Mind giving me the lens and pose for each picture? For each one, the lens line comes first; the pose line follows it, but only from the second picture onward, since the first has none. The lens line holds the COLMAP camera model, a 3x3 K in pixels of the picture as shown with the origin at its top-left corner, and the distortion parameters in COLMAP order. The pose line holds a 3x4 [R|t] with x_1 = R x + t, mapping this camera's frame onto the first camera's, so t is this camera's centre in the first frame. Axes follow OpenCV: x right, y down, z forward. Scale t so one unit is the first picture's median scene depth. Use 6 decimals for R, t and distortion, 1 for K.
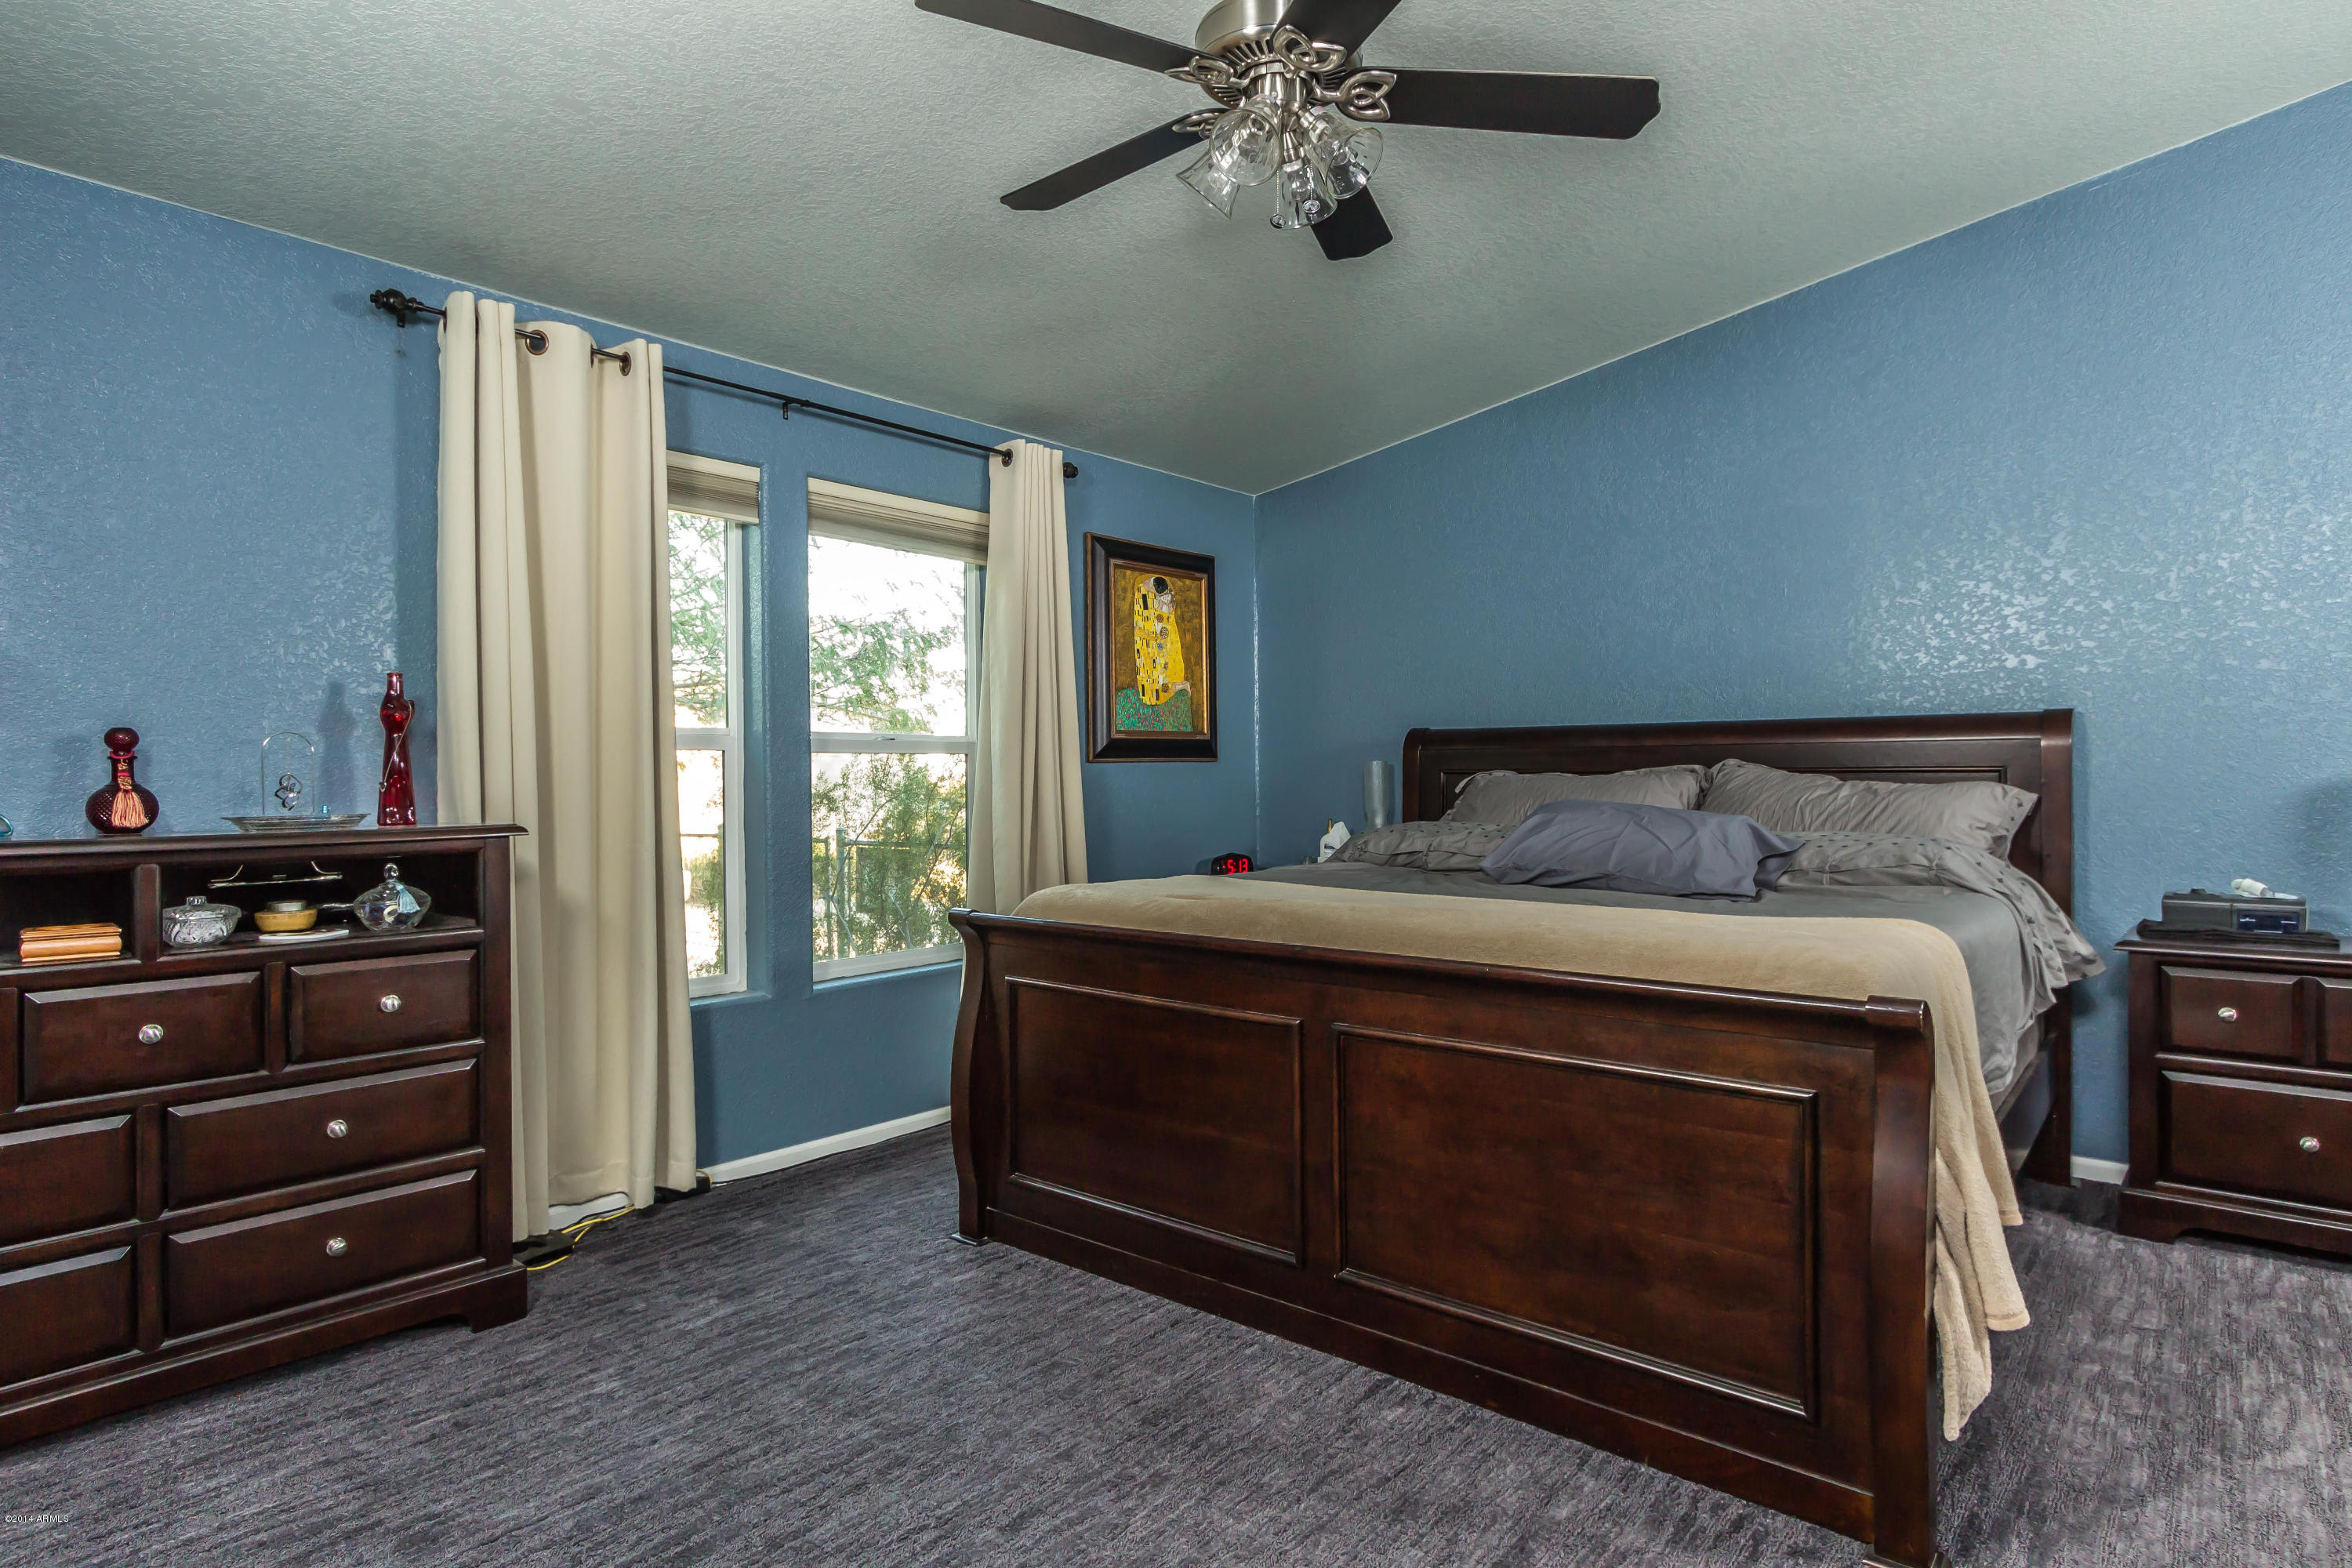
lens RADIAL K [[1251.0, 0, 1177.6], [0, 1251.0, 788.0], [0, 0, 1]] dist [0.001878, -0.000212]
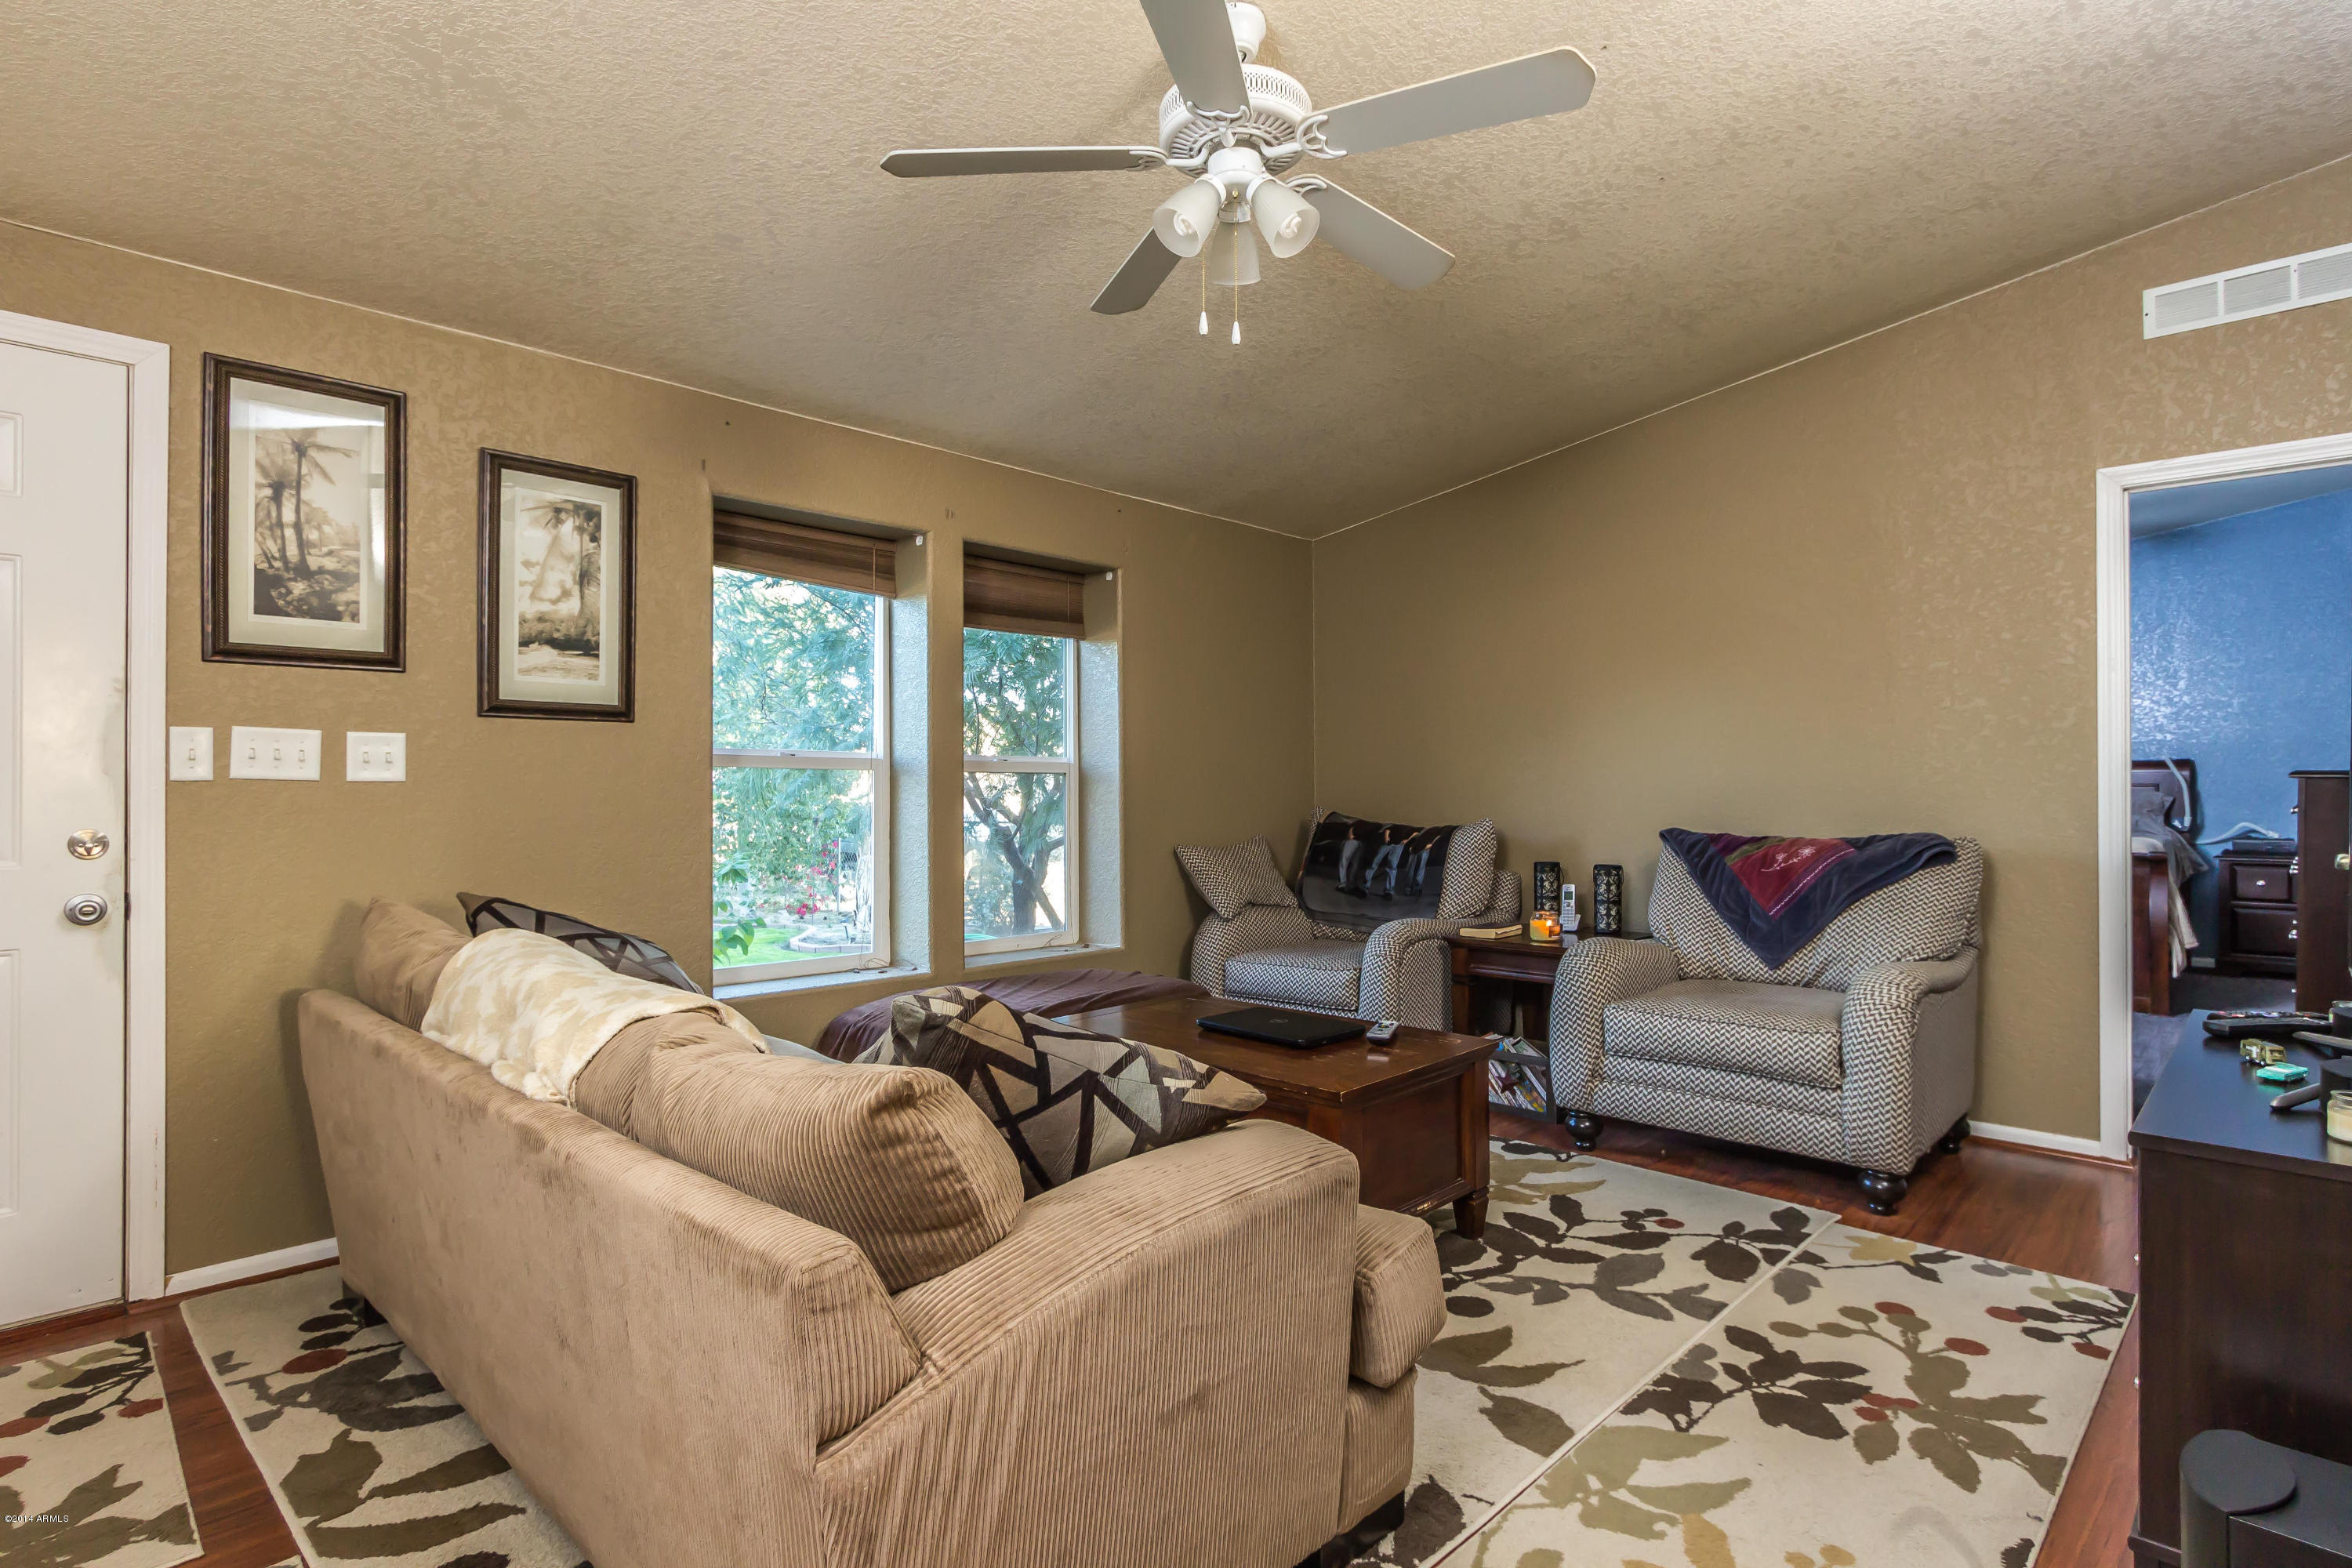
lens RADIAL K [[1205.7, 0, 1174.7], [0, 1205.7, 780.5], [0, 0, 1]] dist [0.001237, 0.000269]
pose [[0.998752, -0.002874, -0.049865, -0.990756], [0.002186, 0.999902, -0.013860, 0.001324], [0.049900, 0.013734, 0.998660, -1.246144]]
